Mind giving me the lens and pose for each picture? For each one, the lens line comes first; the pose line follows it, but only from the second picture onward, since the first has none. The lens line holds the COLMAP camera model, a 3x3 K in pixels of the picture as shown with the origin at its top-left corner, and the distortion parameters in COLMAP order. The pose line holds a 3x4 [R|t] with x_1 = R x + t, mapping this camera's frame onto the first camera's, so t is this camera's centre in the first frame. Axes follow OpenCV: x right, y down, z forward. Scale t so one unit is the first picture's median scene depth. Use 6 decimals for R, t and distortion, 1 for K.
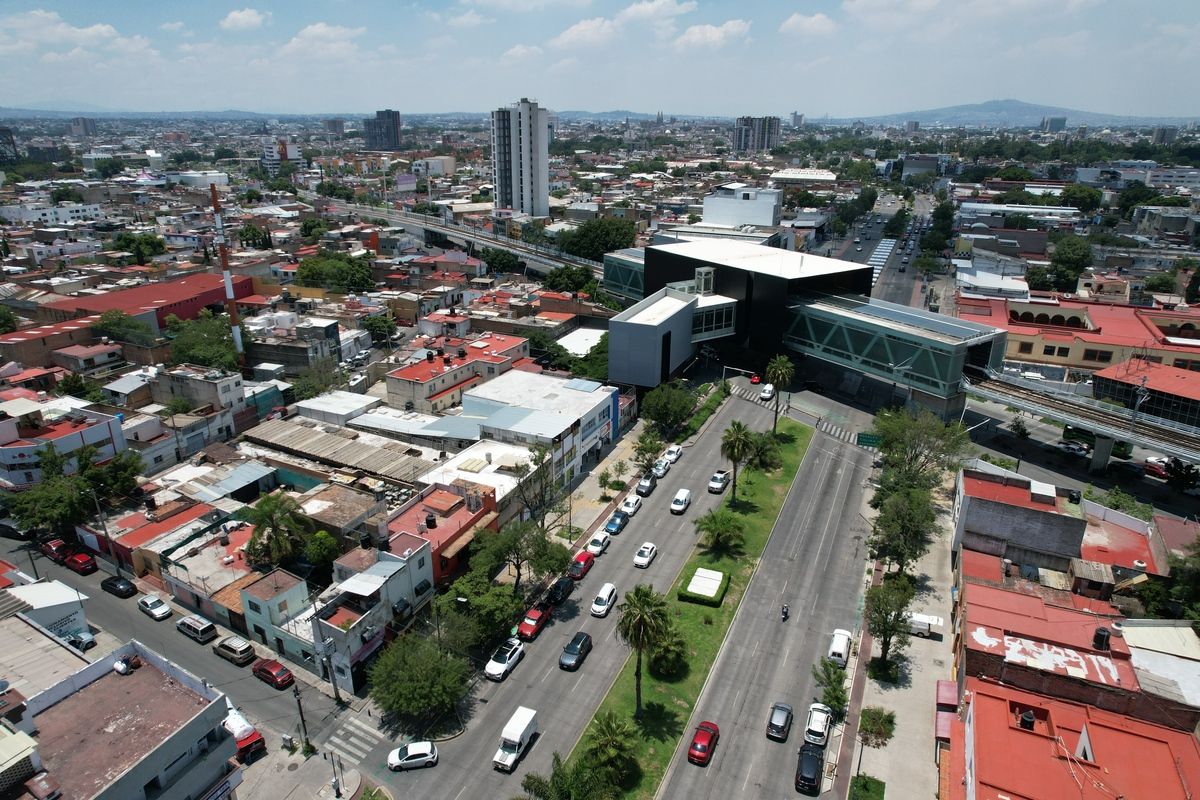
lens RADIAL K [[763.7, 0, 601.1], [0, 763.7, 400.2], [0, 0, 1]] dist [-0.077788, 0.072264]
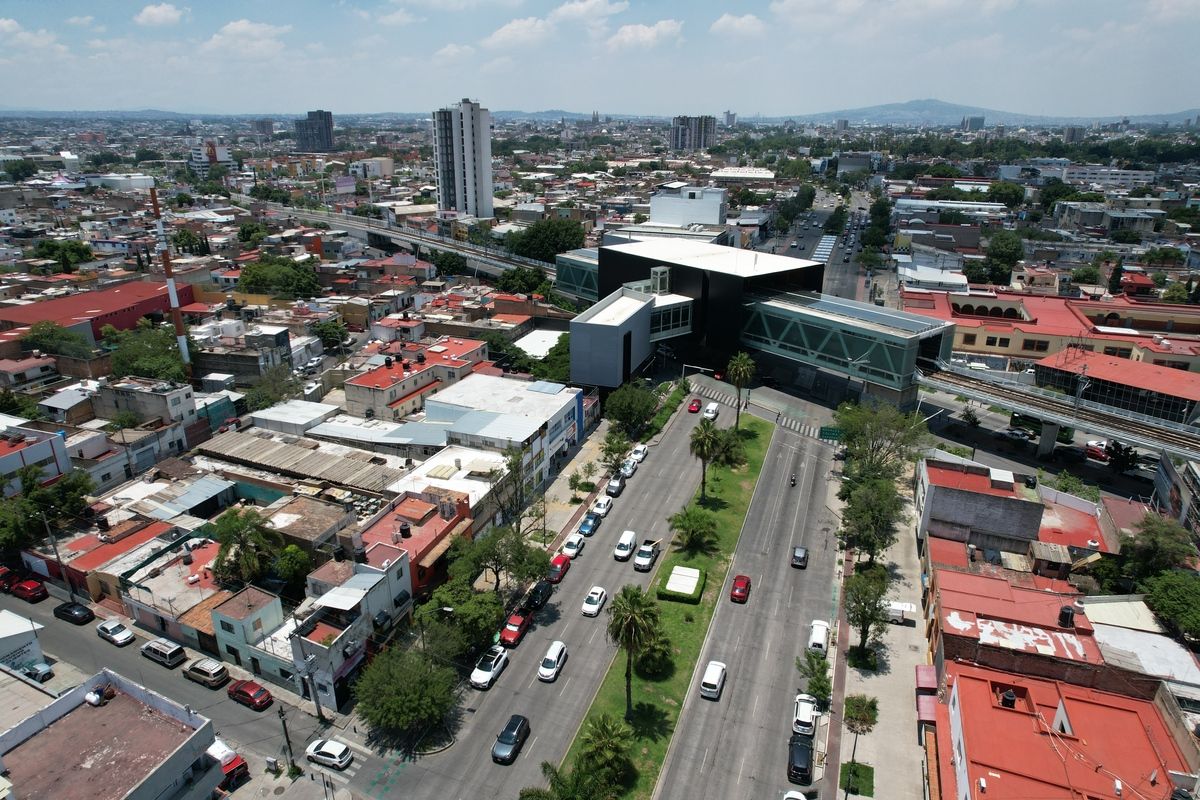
lens RADIAL K [[763.7, 0, 600.2], [0, 763.7, 399.8], [0, 0, 1]] dist [-0.077788, 0.072264]
pose [[0.996828, -0.028458, 0.074325, -0.025753], [0.028460, 0.999594, 0.001037, -0.002369], [-0.074325, 0.001082, 0.997234, 0.001163]]
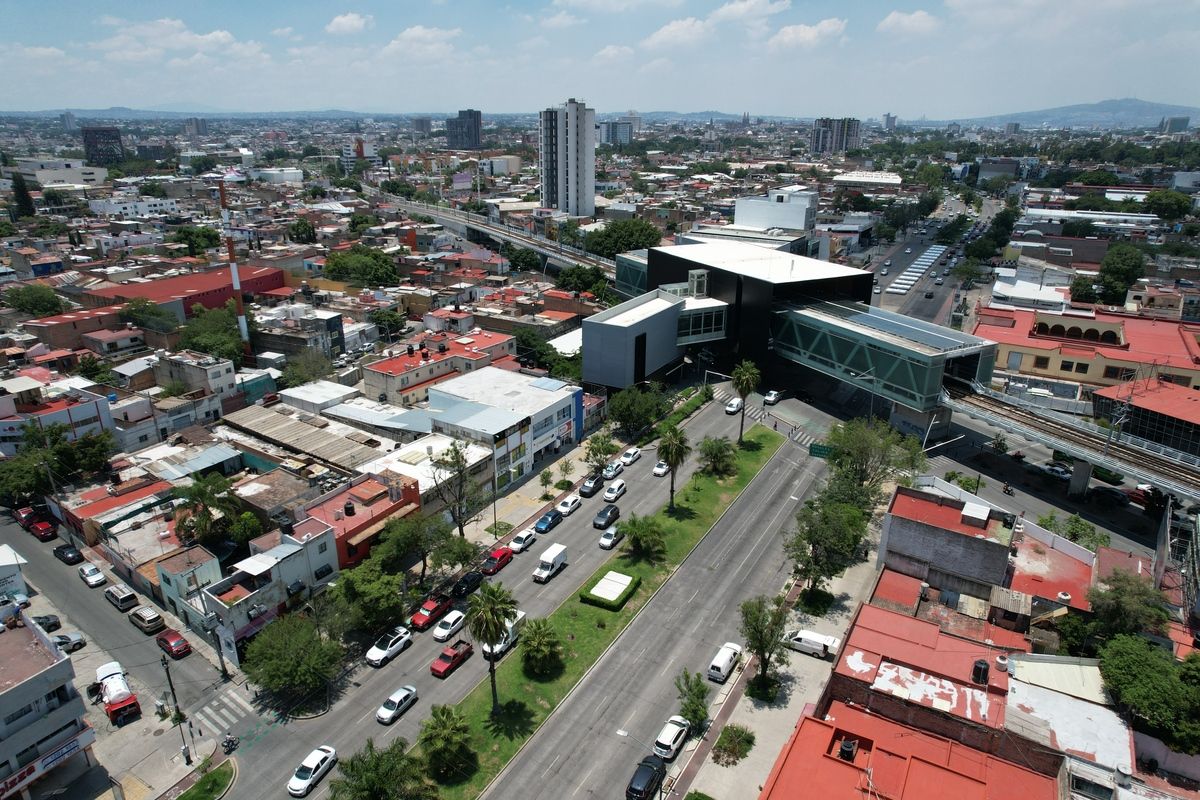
lens RADIAL K [[763.7, 0, 600.9], [0, 763.7, 400.9], [0, 0, 1]] dist [-0.077788, 0.072264]
pose [[0.993754, 0.039685, -0.104296, 0.138410], [-0.039660, 0.999211, 0.002315, -0.002300], [0.104305, 0.001836, 0.994544, 0.006474]]
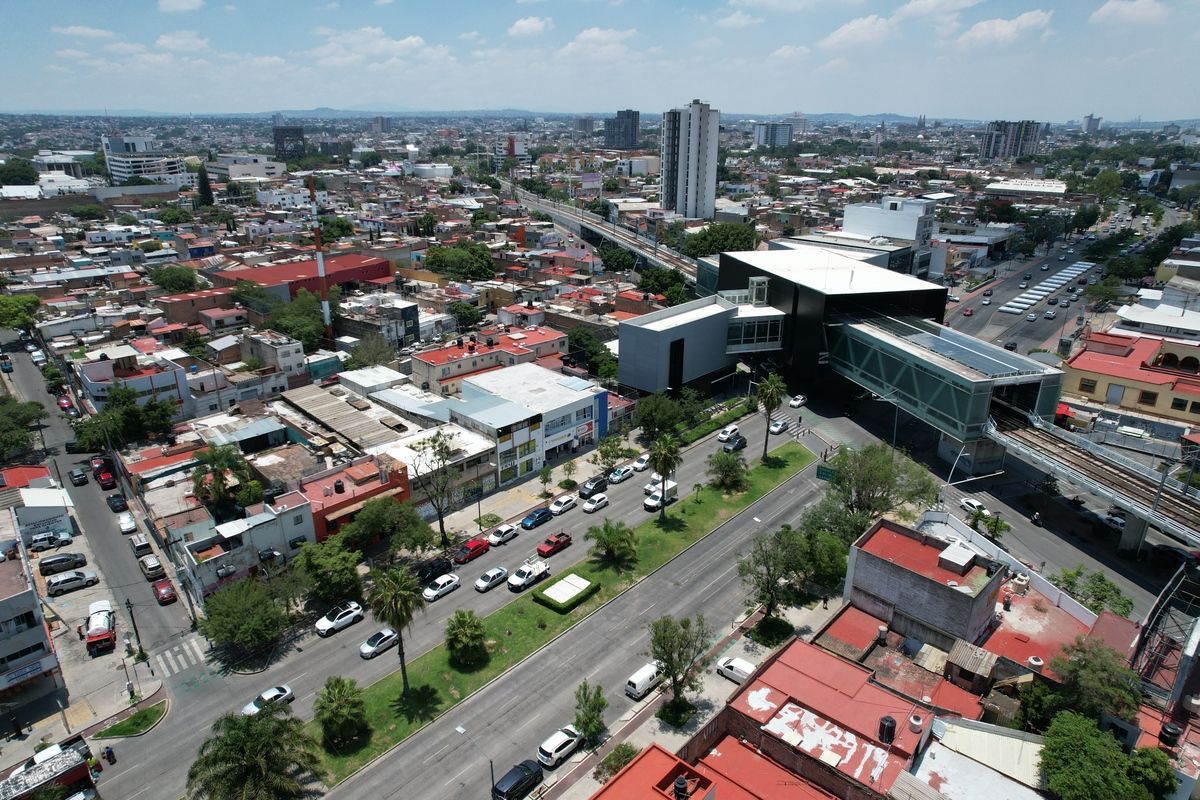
lens RADIAL K [[763.7, 0, 601.0], [0, 763.7, 403.3], [0, 0, 1]] dist [-0.077788, 0.072264]
pose [[0.948815, 0.112565, -0.295092, 0.282886], [-0.111907, 0.993534, 0.019177, -0.015297], [0.295343, 0.014828, 0.955276, 0.040009]]
